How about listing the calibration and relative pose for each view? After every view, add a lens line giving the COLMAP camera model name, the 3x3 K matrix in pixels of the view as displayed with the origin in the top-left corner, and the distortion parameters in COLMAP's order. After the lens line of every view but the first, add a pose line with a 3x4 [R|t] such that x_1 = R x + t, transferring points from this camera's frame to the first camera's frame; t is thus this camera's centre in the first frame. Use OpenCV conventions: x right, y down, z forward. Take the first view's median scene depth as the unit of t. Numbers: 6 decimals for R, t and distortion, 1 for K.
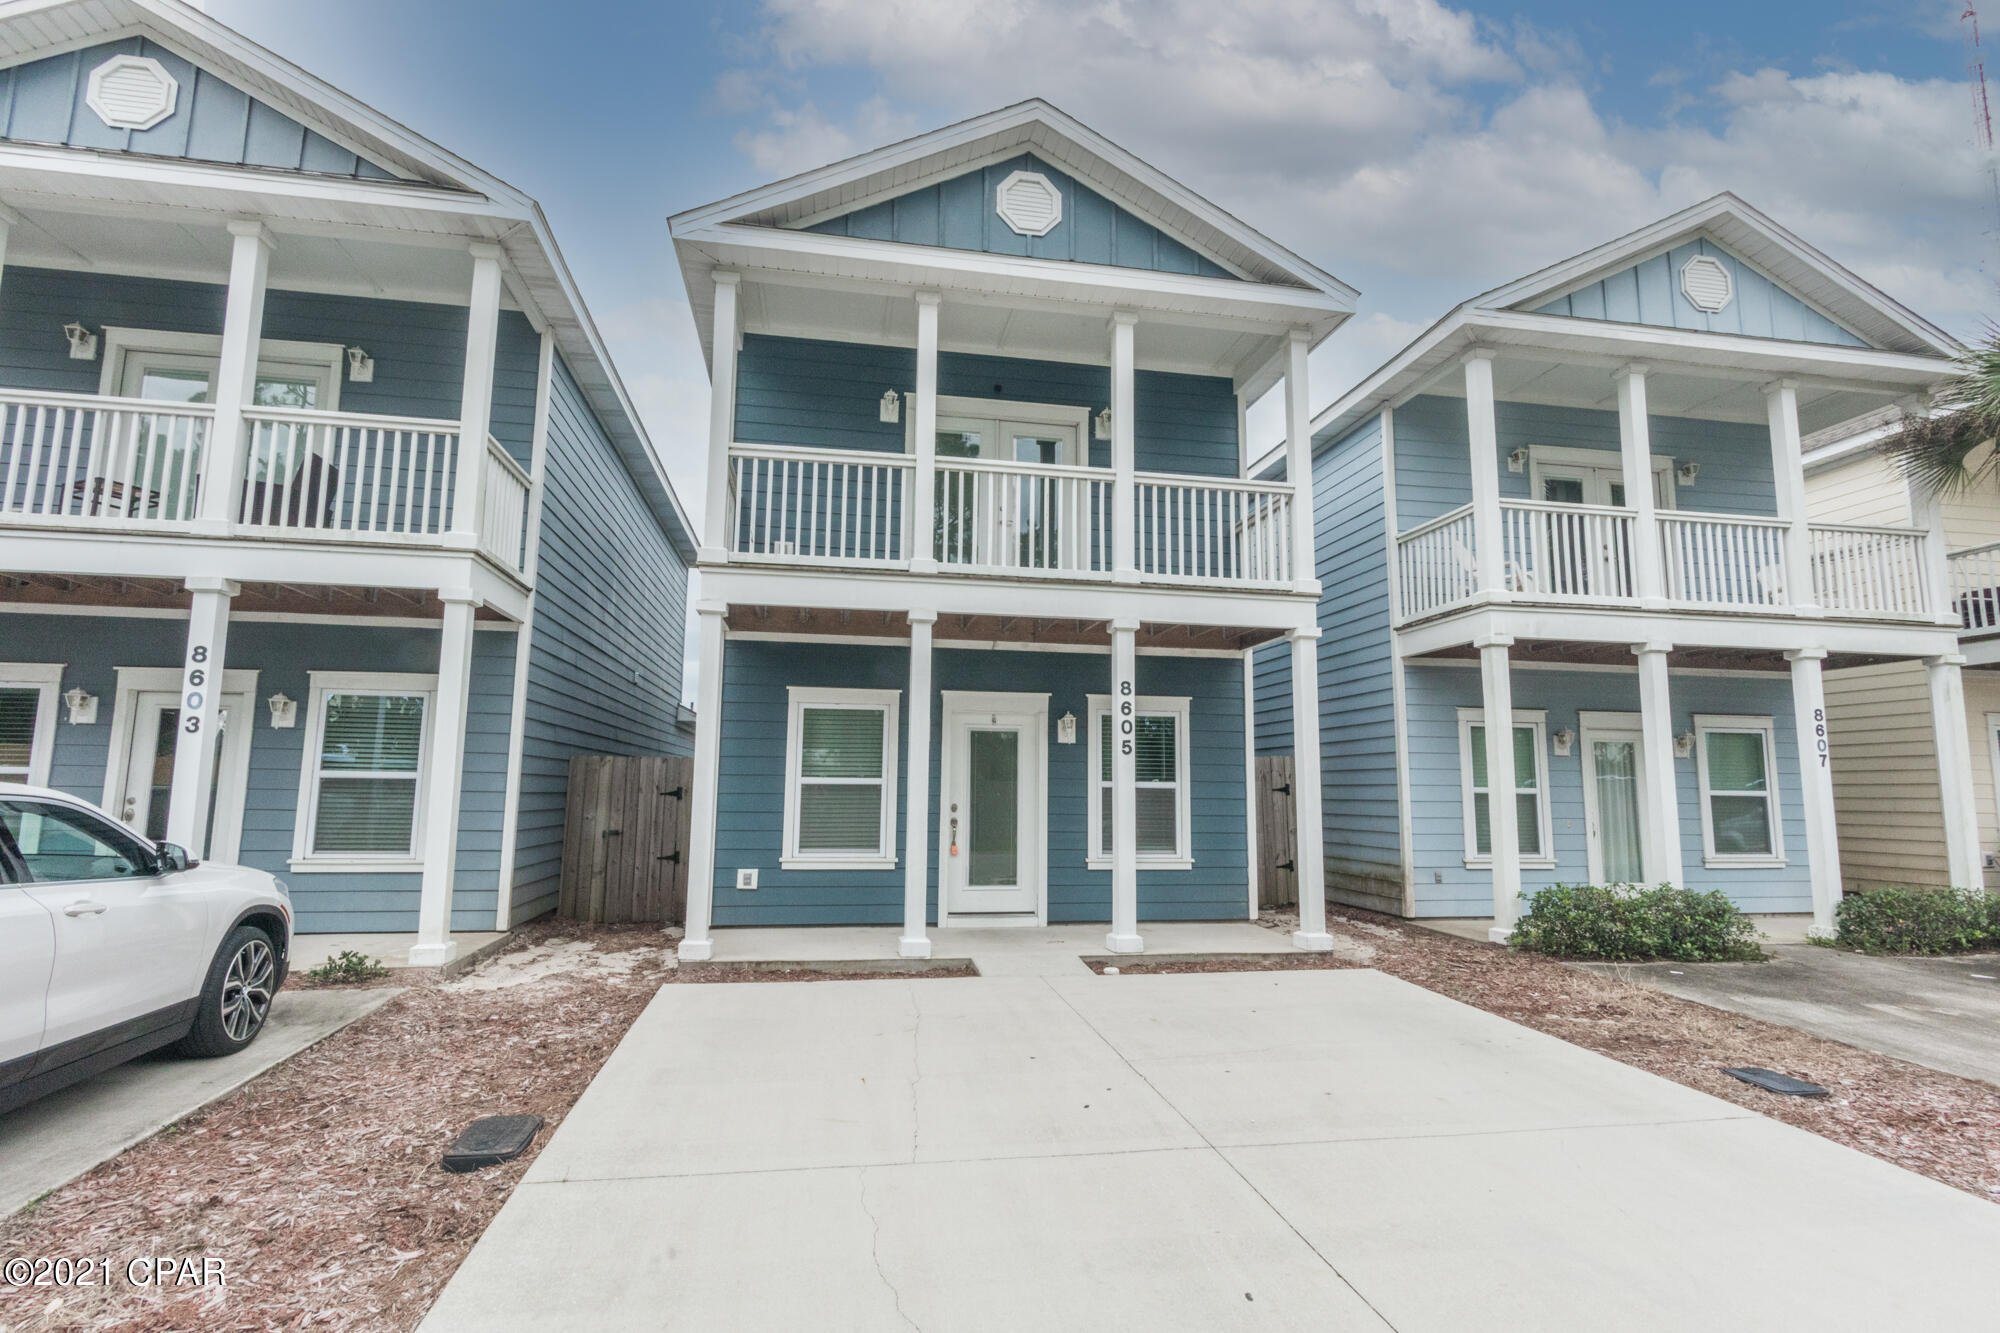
lens RADIAL K [[961.2, 0, 992.1], [0, 961.2, 666.1], [0, 0, 1]] dist [0.001903, 0.000410]
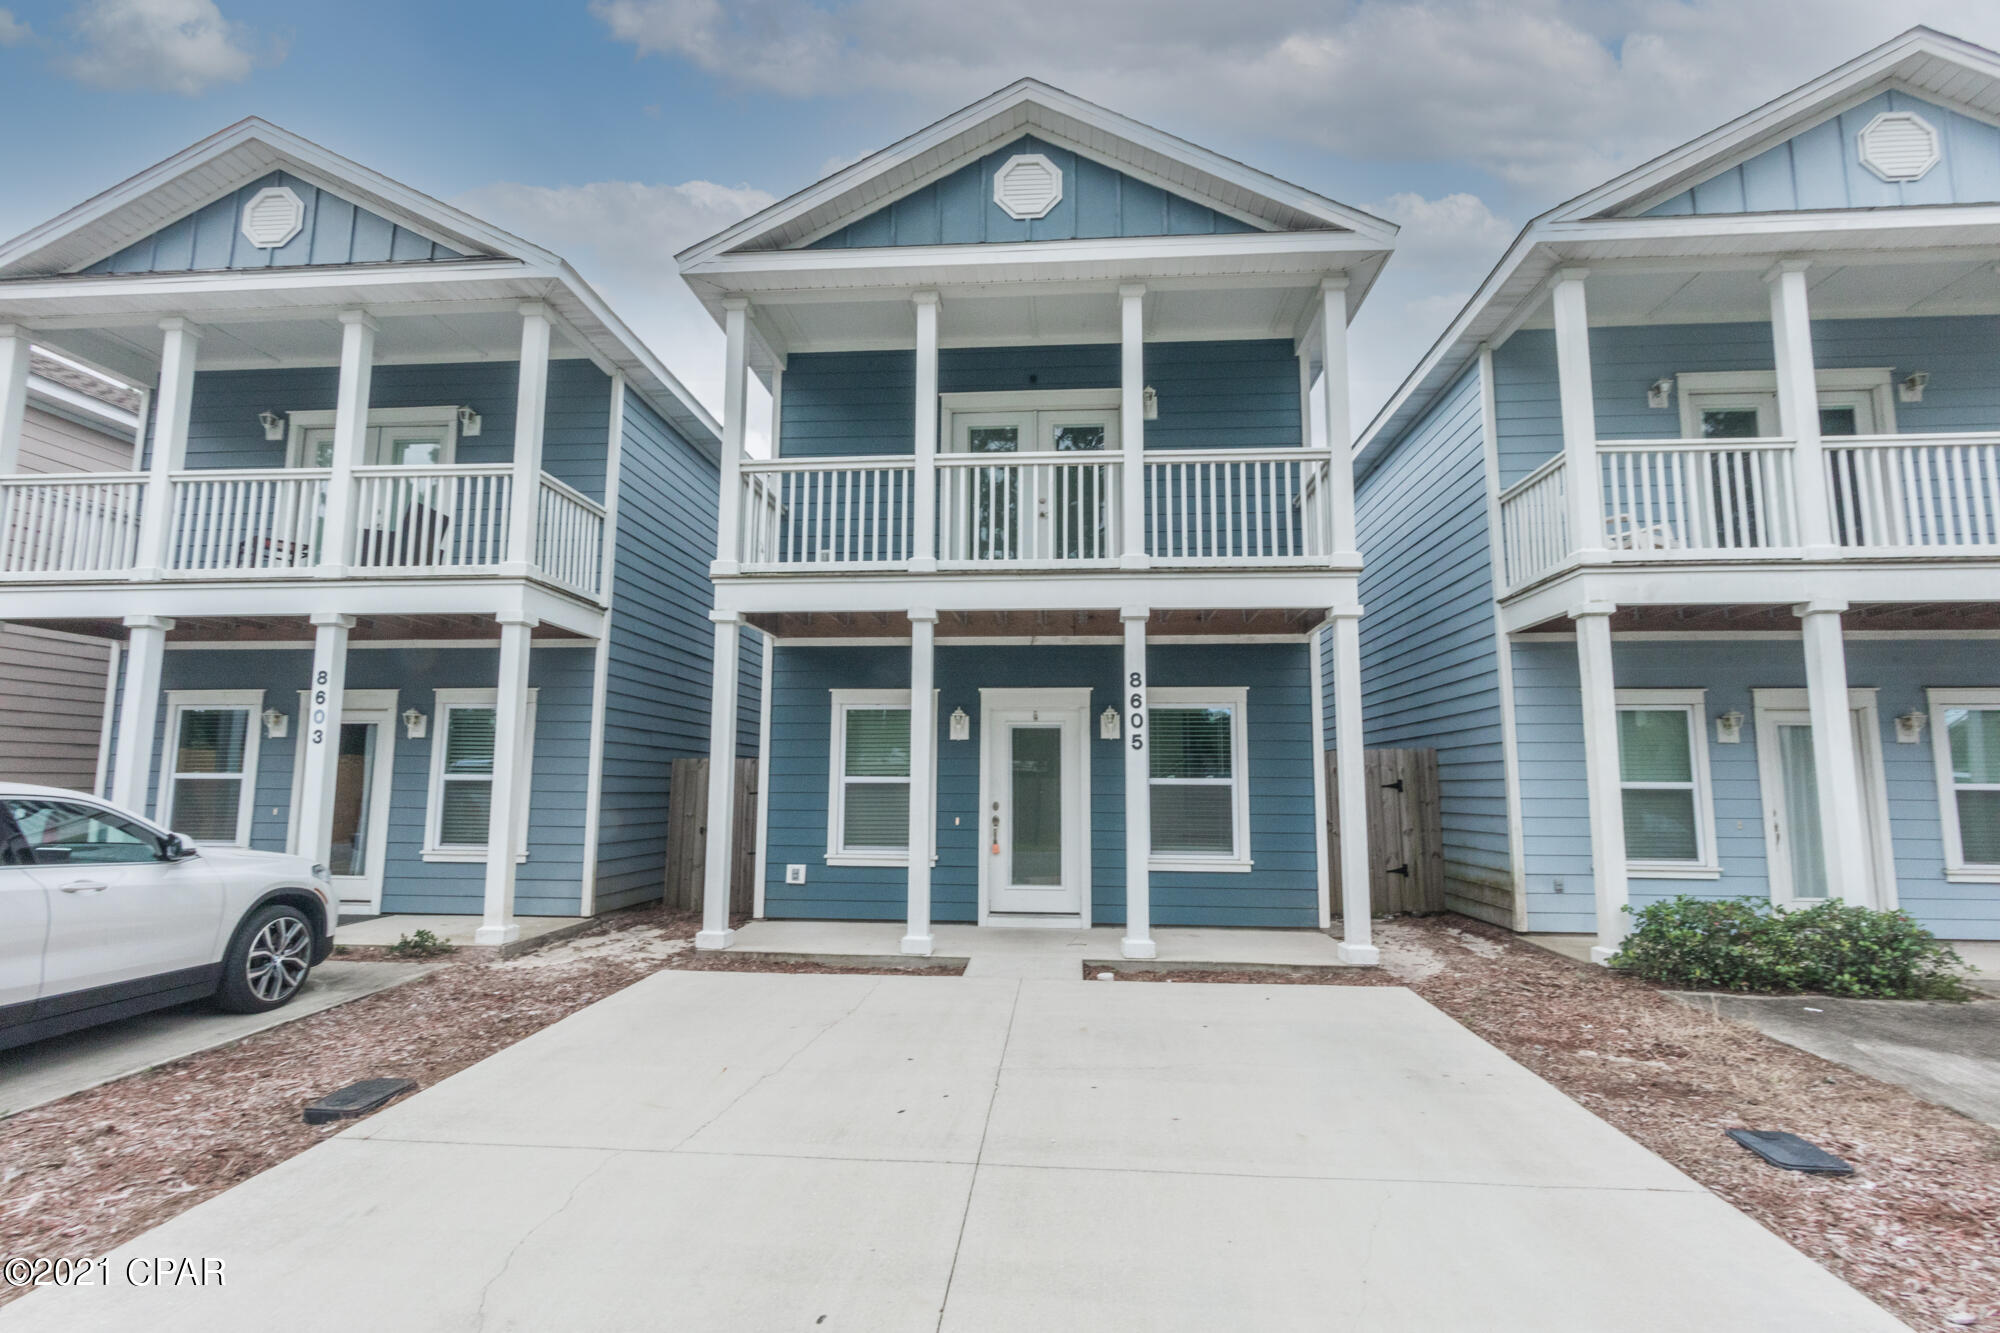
lens RADIAL K [[962.5, 0, 1000.0], [0, 962.5, 666.5], [0, 0, 1]] dist [0.002170, 0.000200]
pose [[0.966871, -0.037359, -0.252518, 0.241917], [0.037692, 0.999283, -0.003522, 0.007946], [0.252468, -0.006113, 0.967586, 0.044745]]
